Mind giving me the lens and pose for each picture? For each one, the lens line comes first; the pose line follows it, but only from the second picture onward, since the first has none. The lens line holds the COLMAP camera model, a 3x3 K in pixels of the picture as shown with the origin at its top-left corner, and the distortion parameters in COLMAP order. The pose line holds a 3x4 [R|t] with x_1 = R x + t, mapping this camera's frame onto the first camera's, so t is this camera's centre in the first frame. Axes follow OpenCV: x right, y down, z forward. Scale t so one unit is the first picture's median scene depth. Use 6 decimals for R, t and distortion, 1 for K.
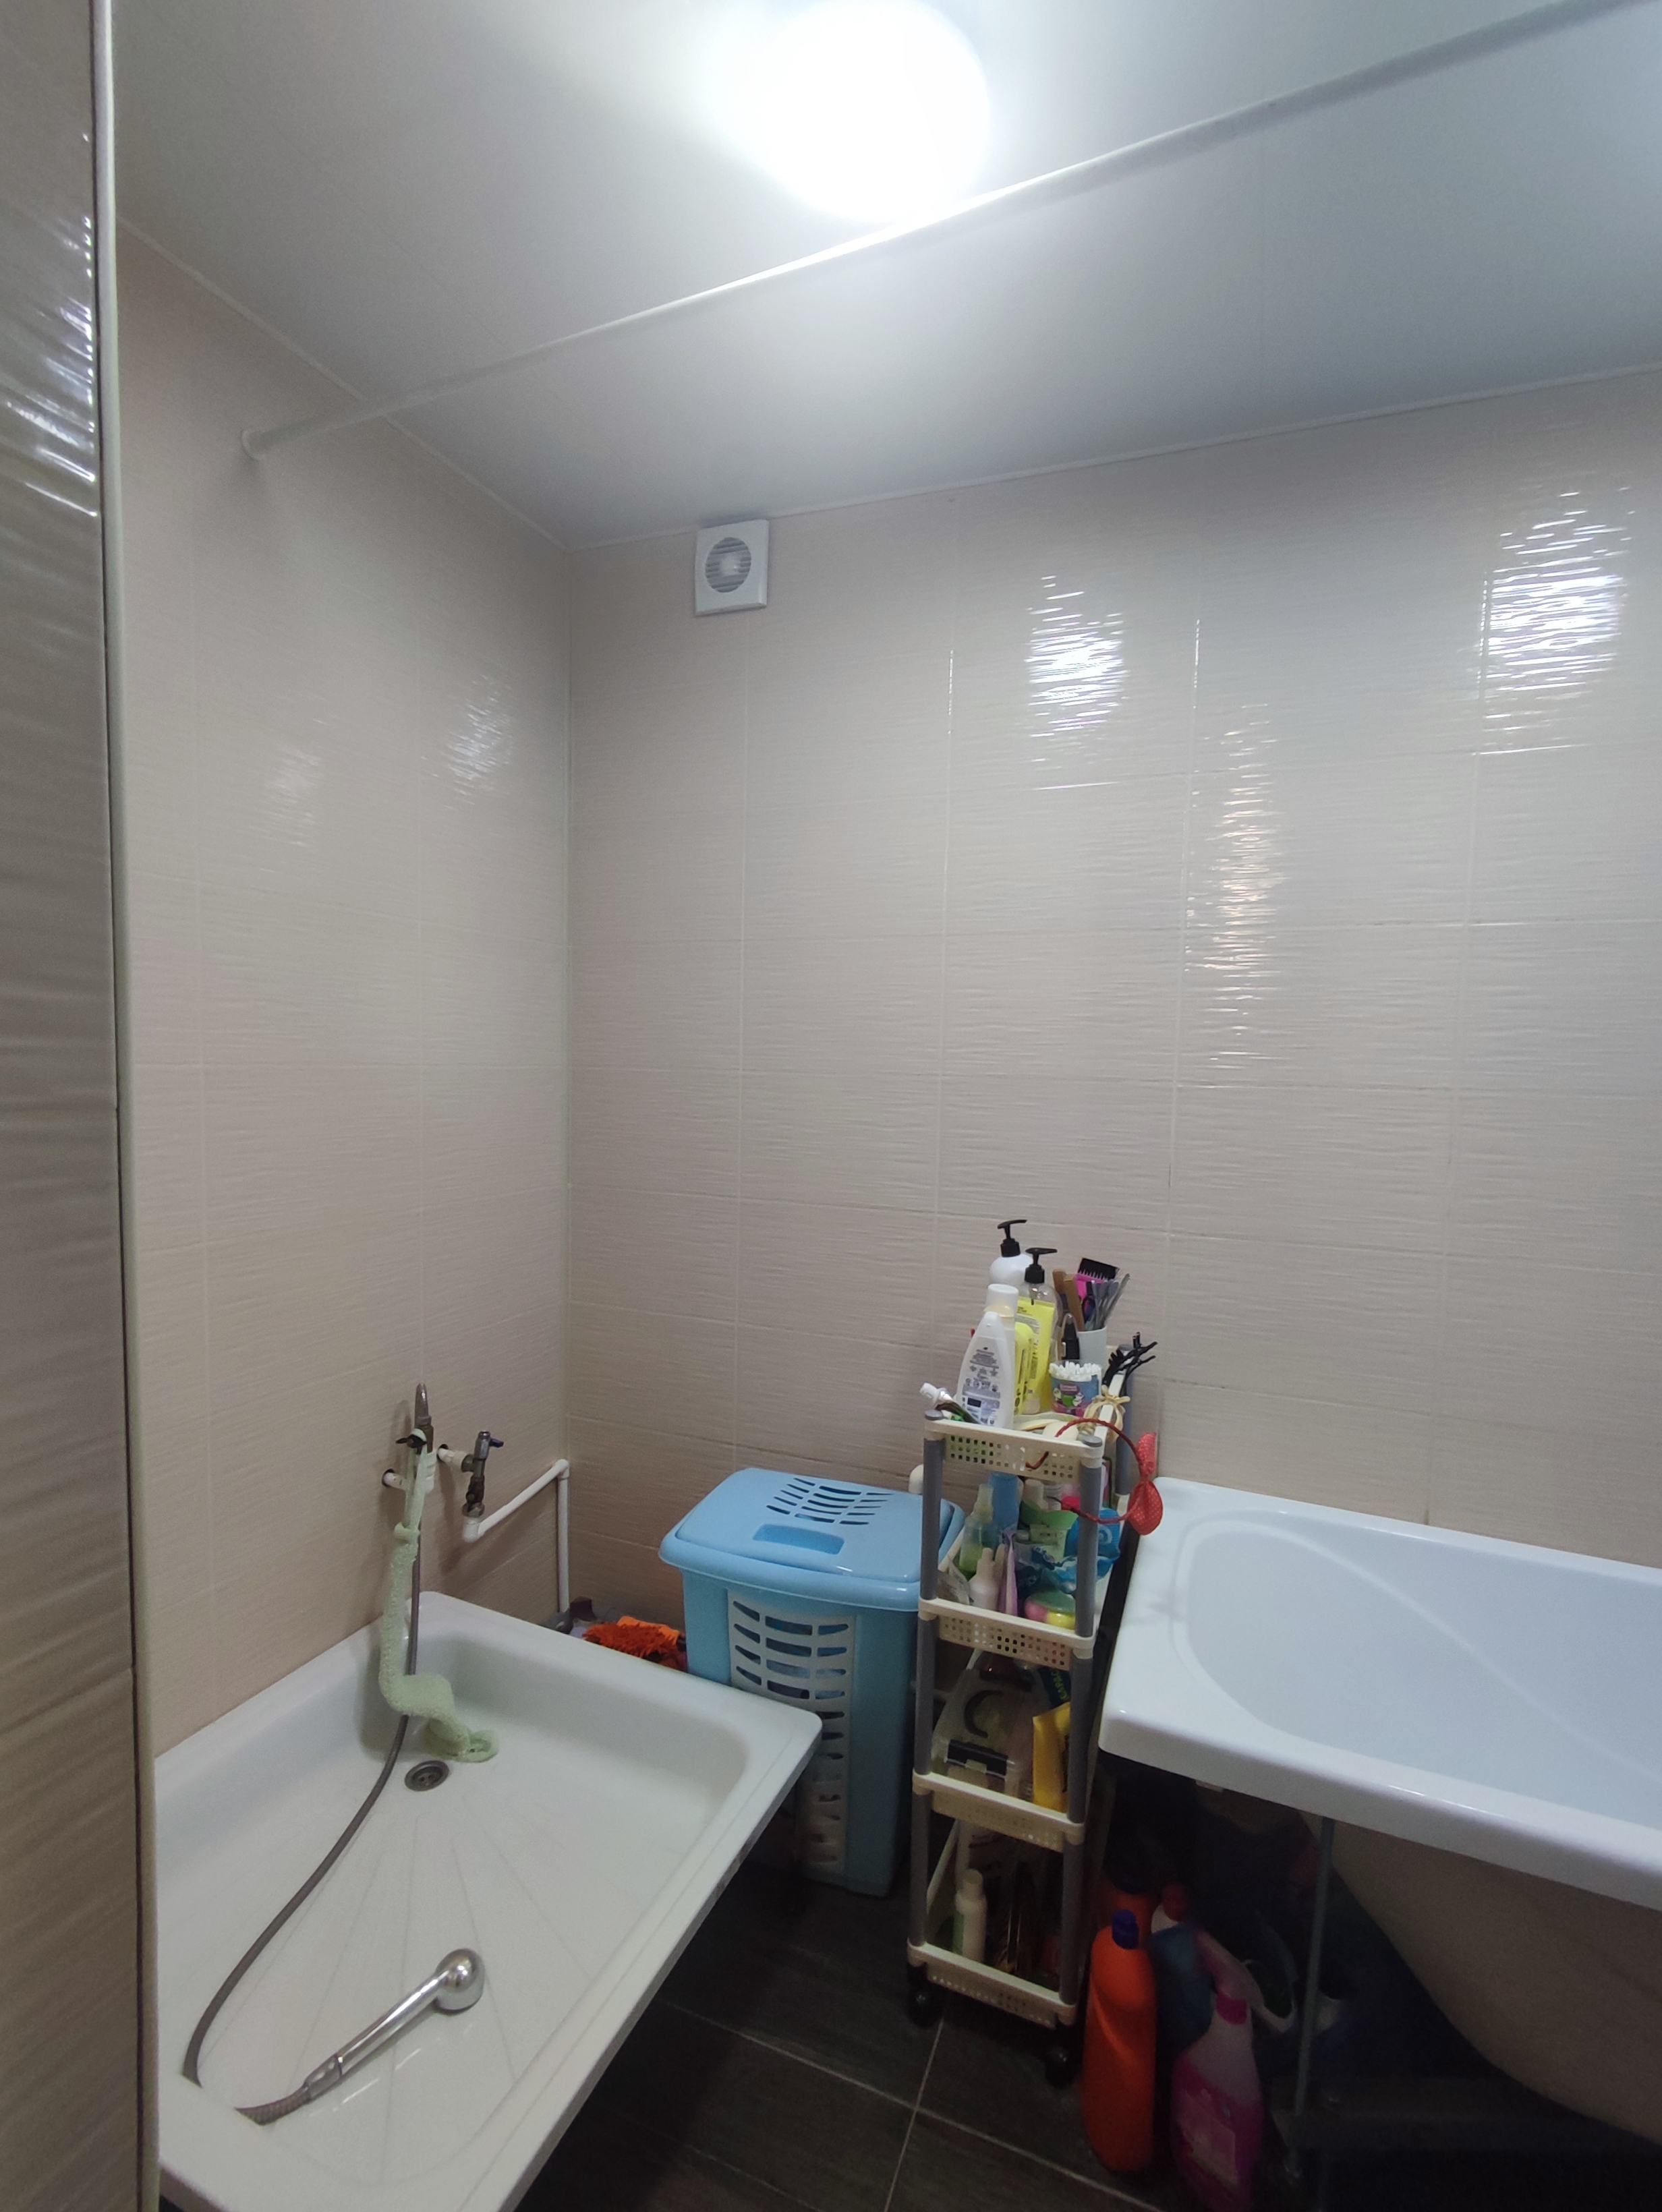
lens RADIAL K [[1011.8, 0, 823.5], [0, 1011.8, 1117.4], [0, 0, 1]] dist [-0.006926, 0.004869]
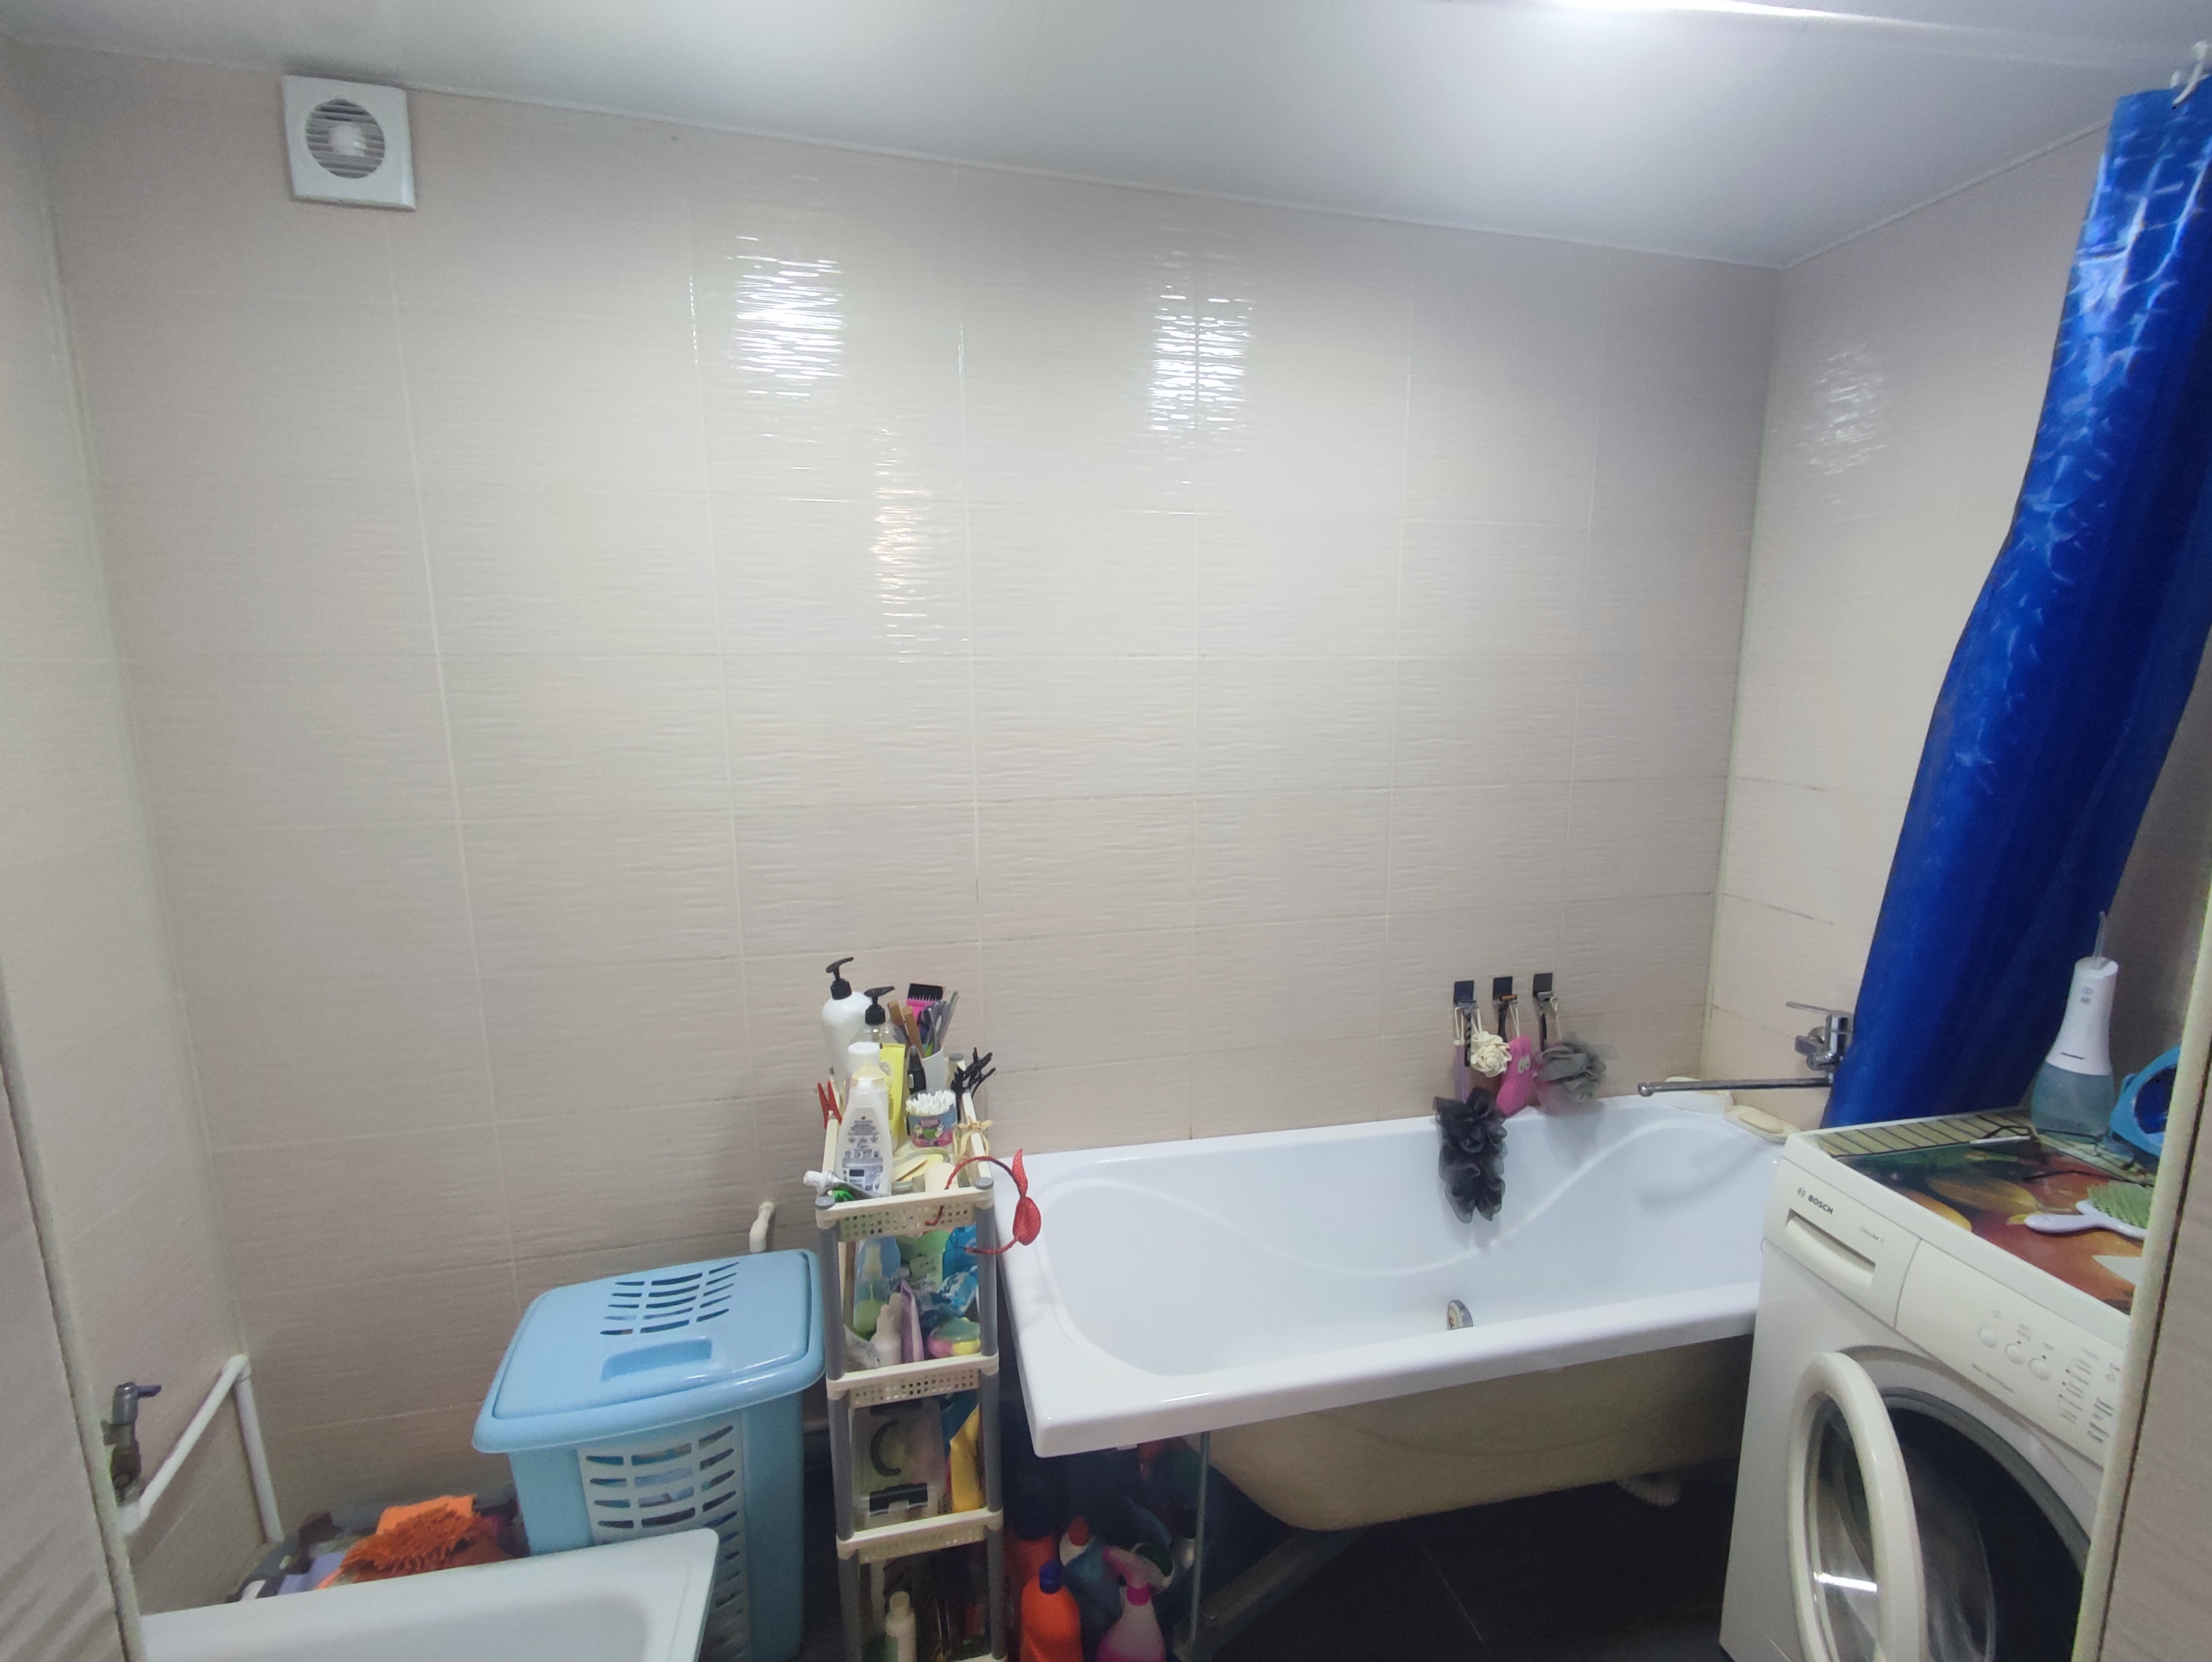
lens RADIAL K [[1011.8, 0, 1125.5], [0, 1011.8, 819.6], [0, 0, 1]] dist [-0.006926, 0.004869]
pose [[0.806712, -0.119126, 0.578813, -0.171469], [0.054748, 0.990324, 0.127515, -0.174689], [-0.588403, -0.071179, 0.805429, 0.064951]]
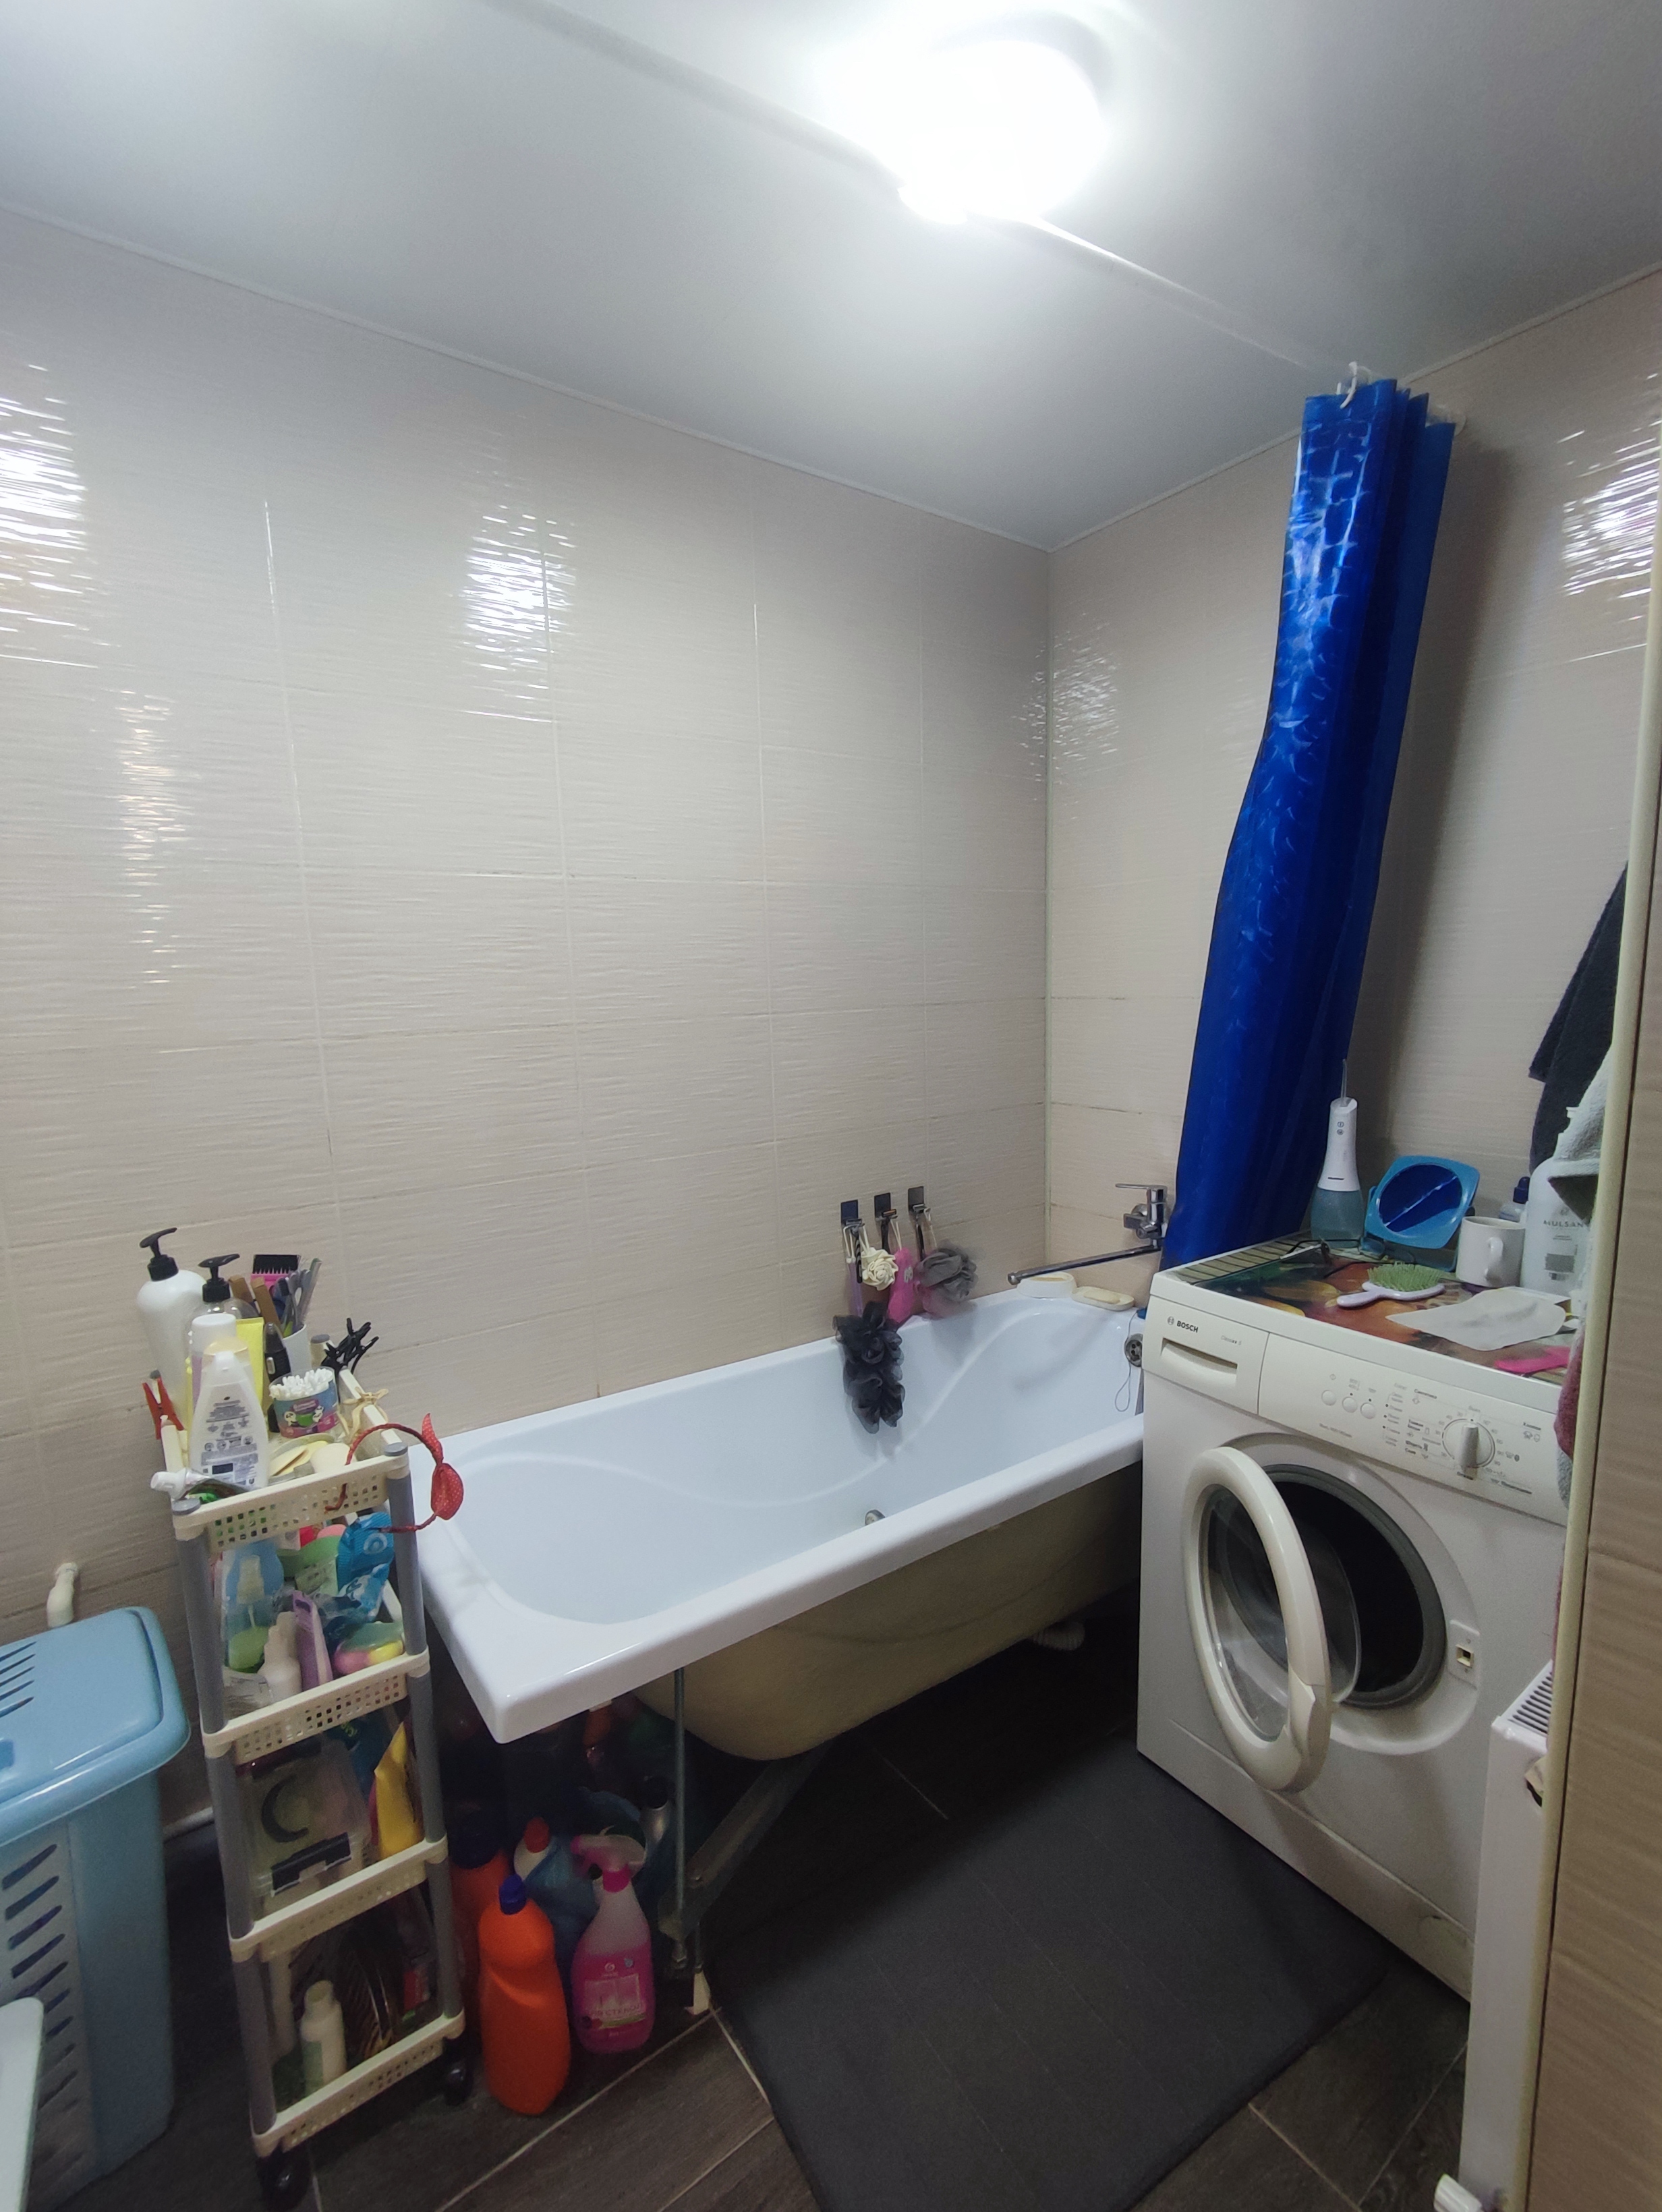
lens RADIAL K [[1011.8, 0, 800.3], [0, 1011.8, 1115.0], [0, 0, 1]] dist [-0.006926, 0.004869]
pose [[0.535682, -0.154694, 0.830129, -0.222967], [0.090292, 0.987934, 0.125835, -0.052102], [-0.839578, 0.007546, 0.543186, 0.181355]]
